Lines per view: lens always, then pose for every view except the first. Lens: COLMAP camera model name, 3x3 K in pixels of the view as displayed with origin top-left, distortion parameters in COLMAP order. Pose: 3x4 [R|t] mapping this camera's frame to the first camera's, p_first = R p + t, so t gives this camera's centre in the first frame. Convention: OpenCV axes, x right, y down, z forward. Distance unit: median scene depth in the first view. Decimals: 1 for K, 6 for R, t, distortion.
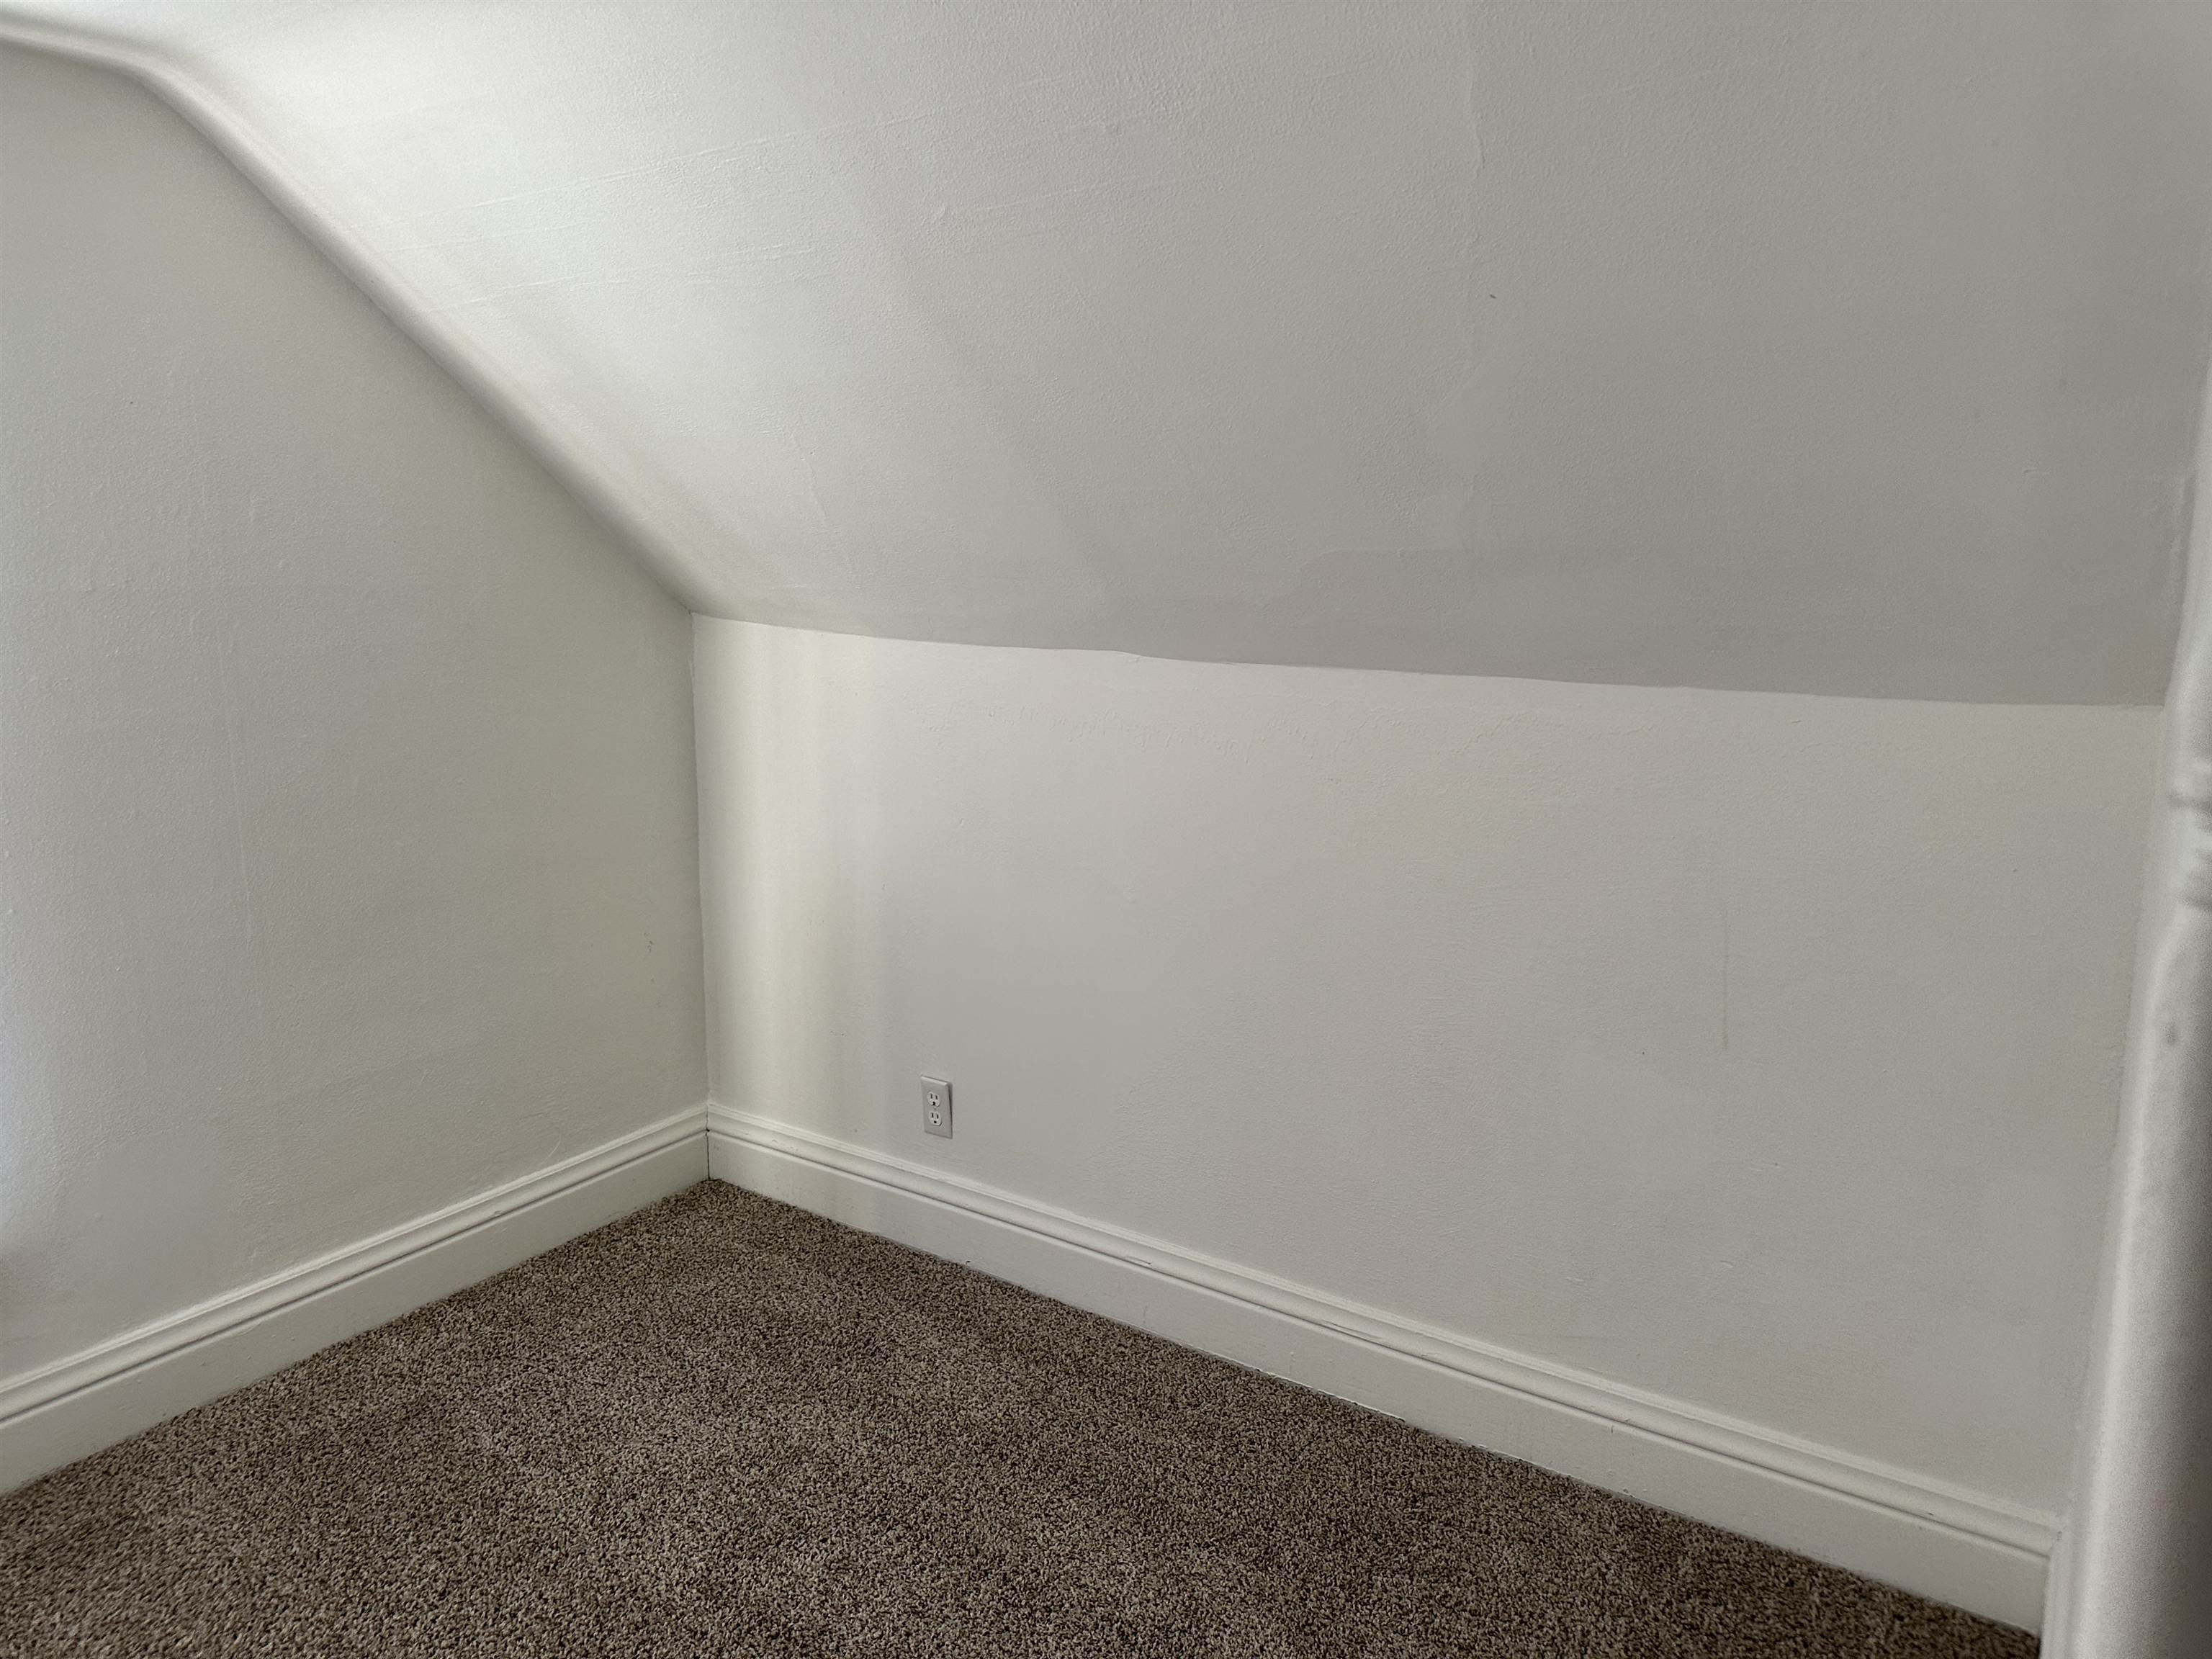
lens RADIAL K [[1549.6, 0, 1104.7], [0, 1549.6, 831.4], [0, 0, 1]] dist [0.030284, -0.019830]
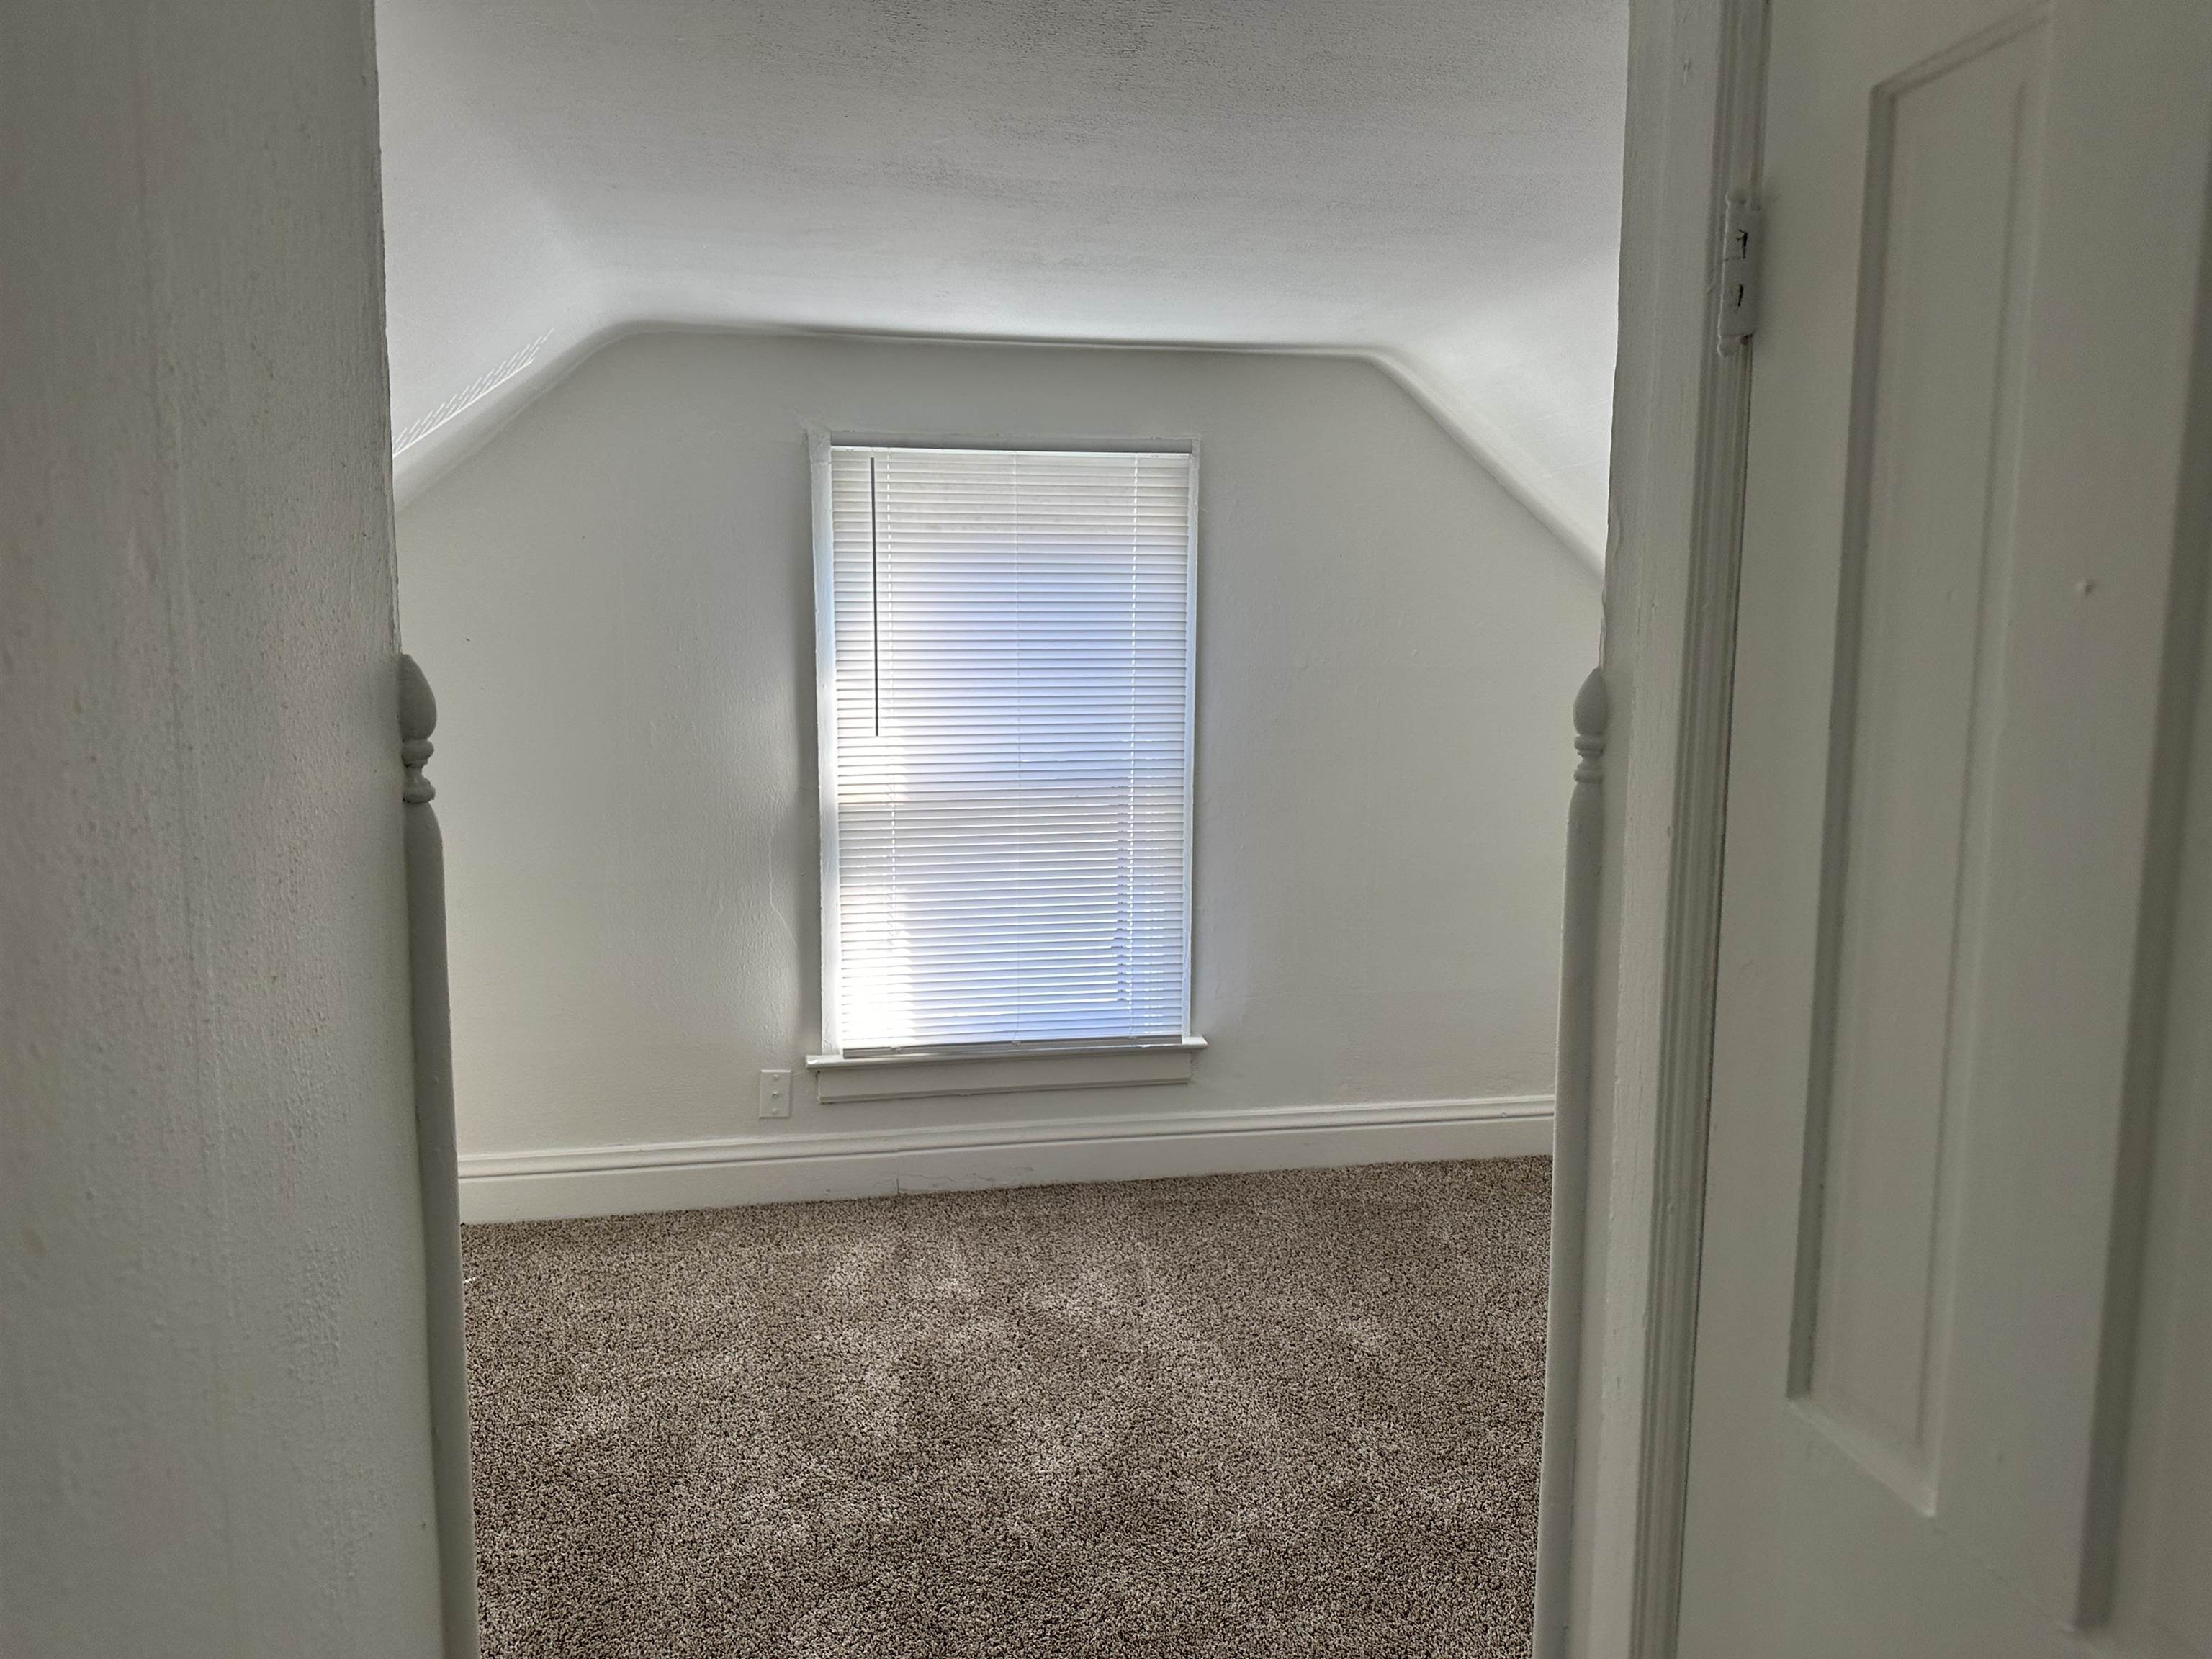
lens RADIAL K [[1549.6, 0, 1110.2], [0, 1549.6, 836.5], [0, 0, 1]] dist [0.030284, -0.019830]
pose [[0.699034, 0.092745, -0.709048, 0.379800], [-0.134969, 0.990844, -0.003458, 0.060201], [0.702235, 0.098117, 0.705151, -0.292332]]
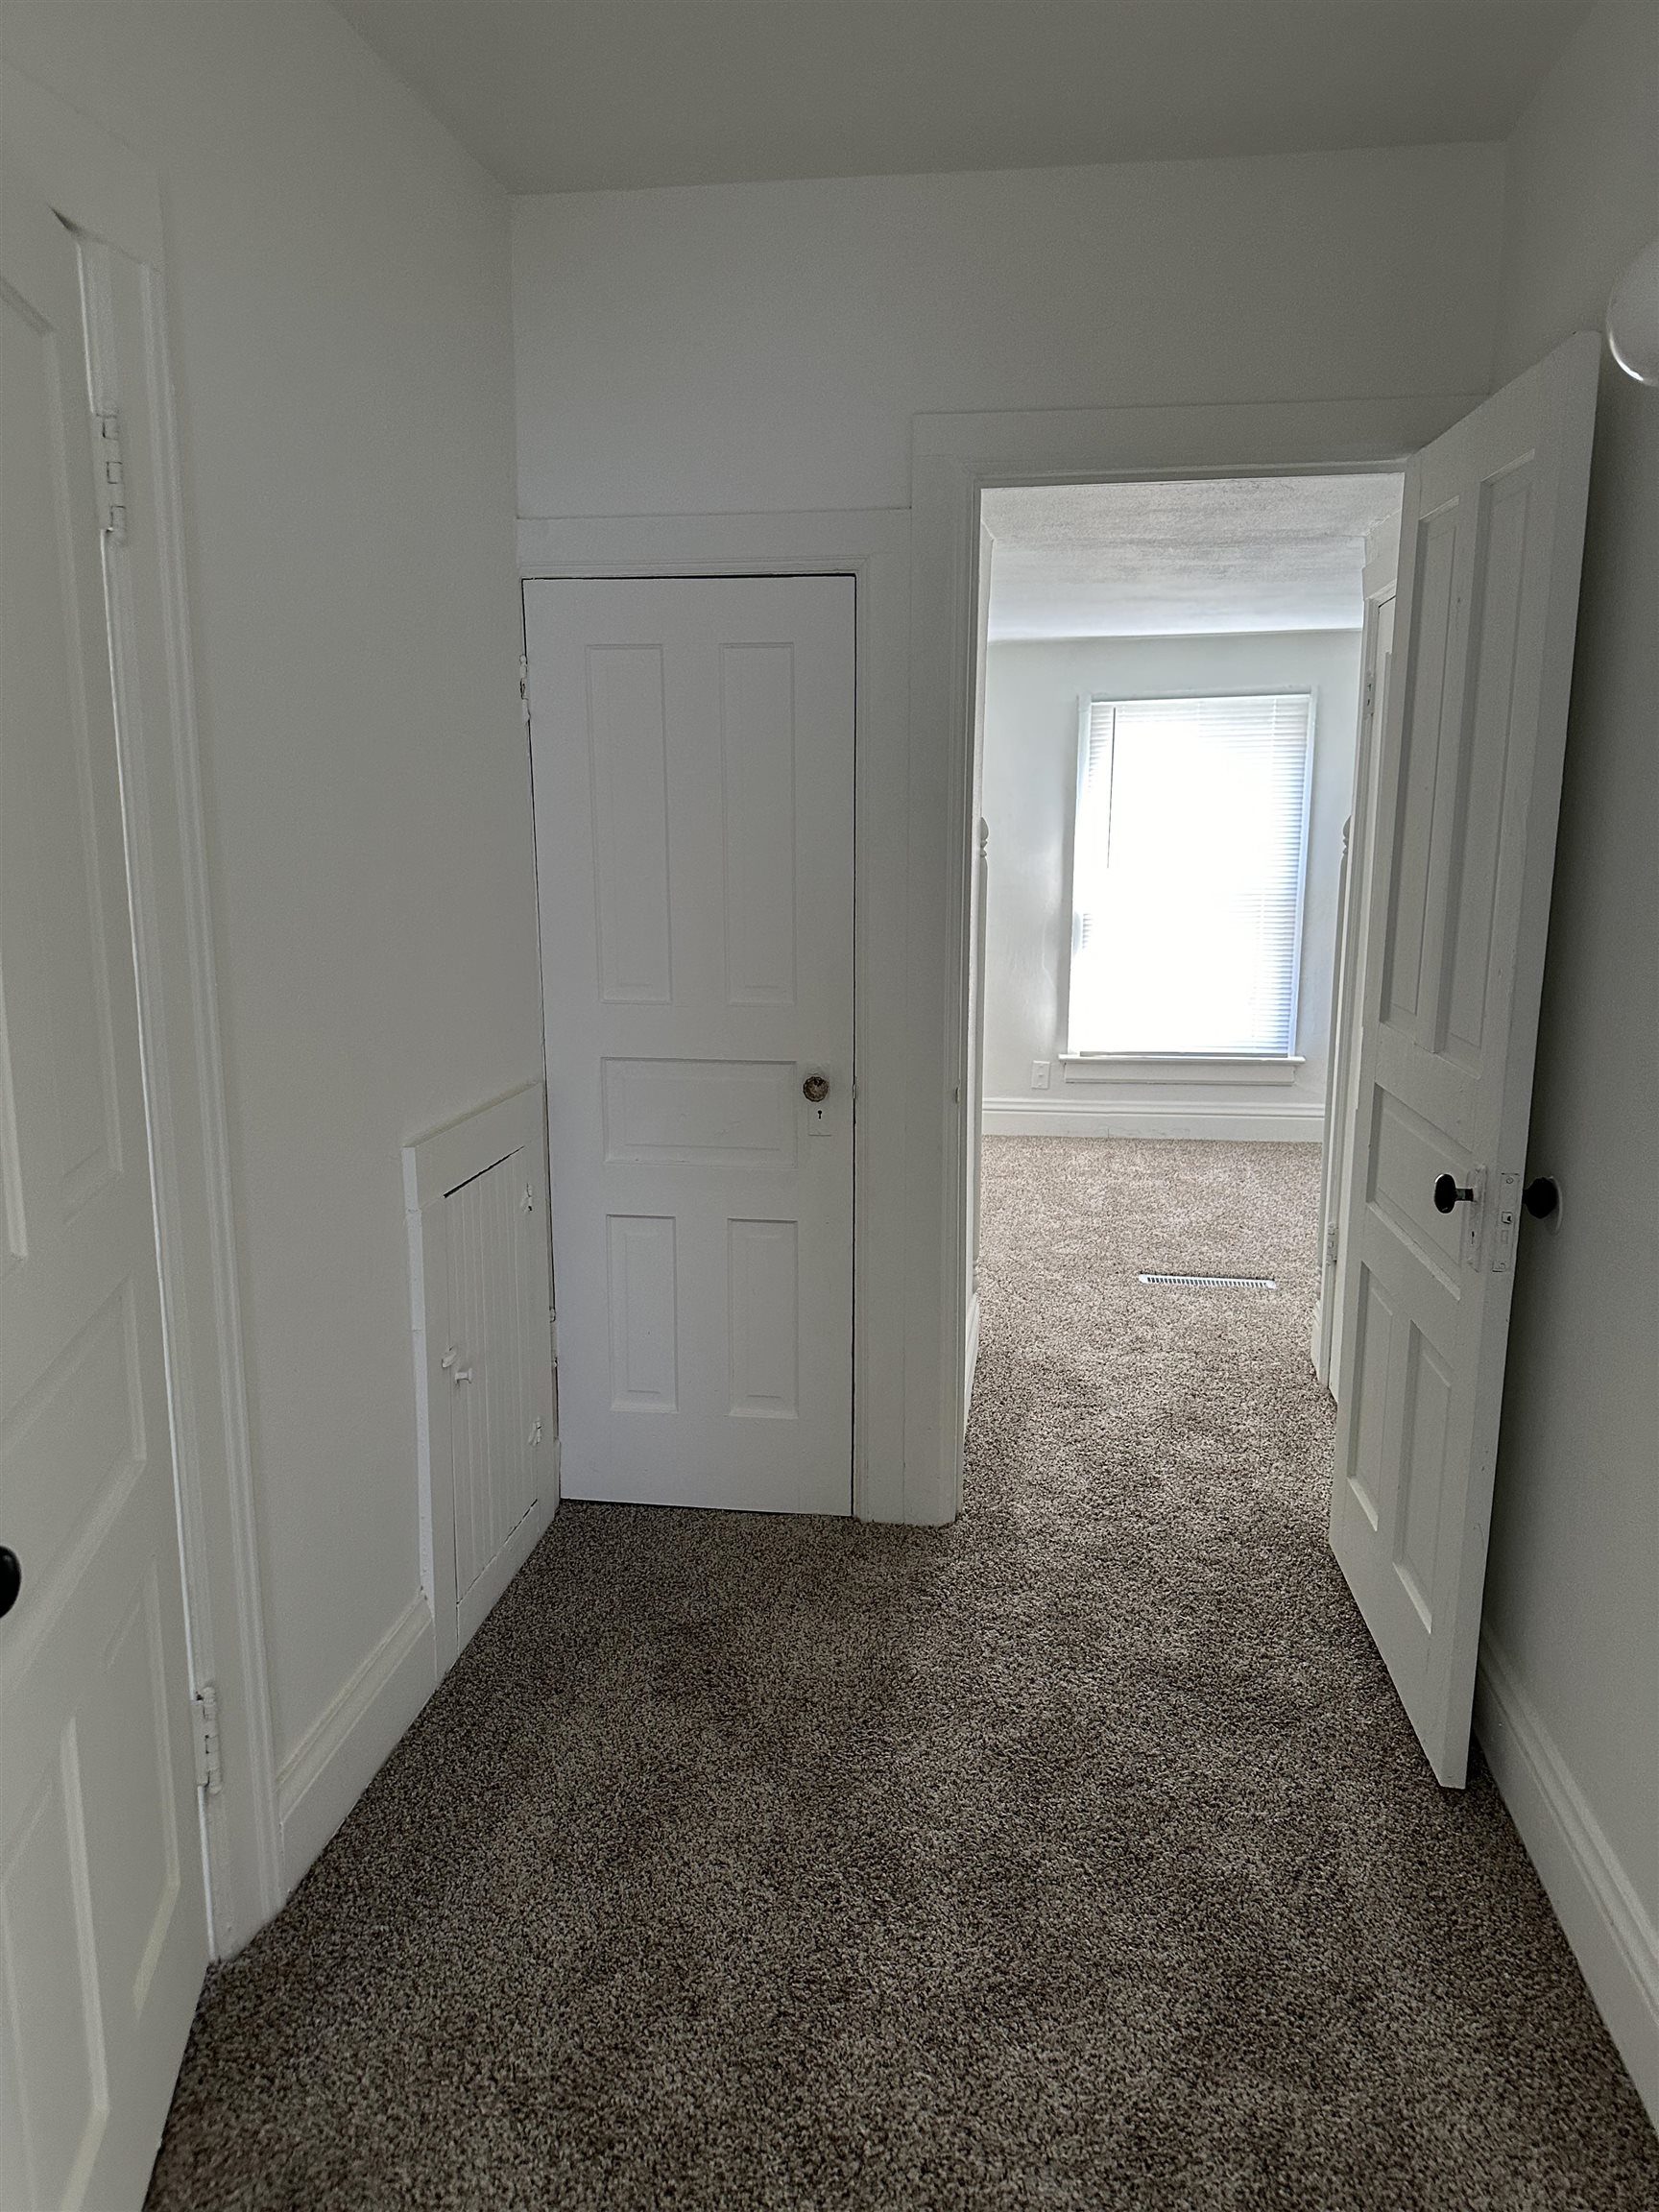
lens RADIAL K [[1549.6, 0, 813.8], [0, 1549.6, 1110.5], [0, 0, 1]] dist [0.030284, -0.019830]
pose [[0.426163, 0.168877, -0.888744, 1.274355], [-0.164466, 0.980513, 0.107451, 0.185099], [0.889571, 0.100377, 0.445633, -0.928266]]
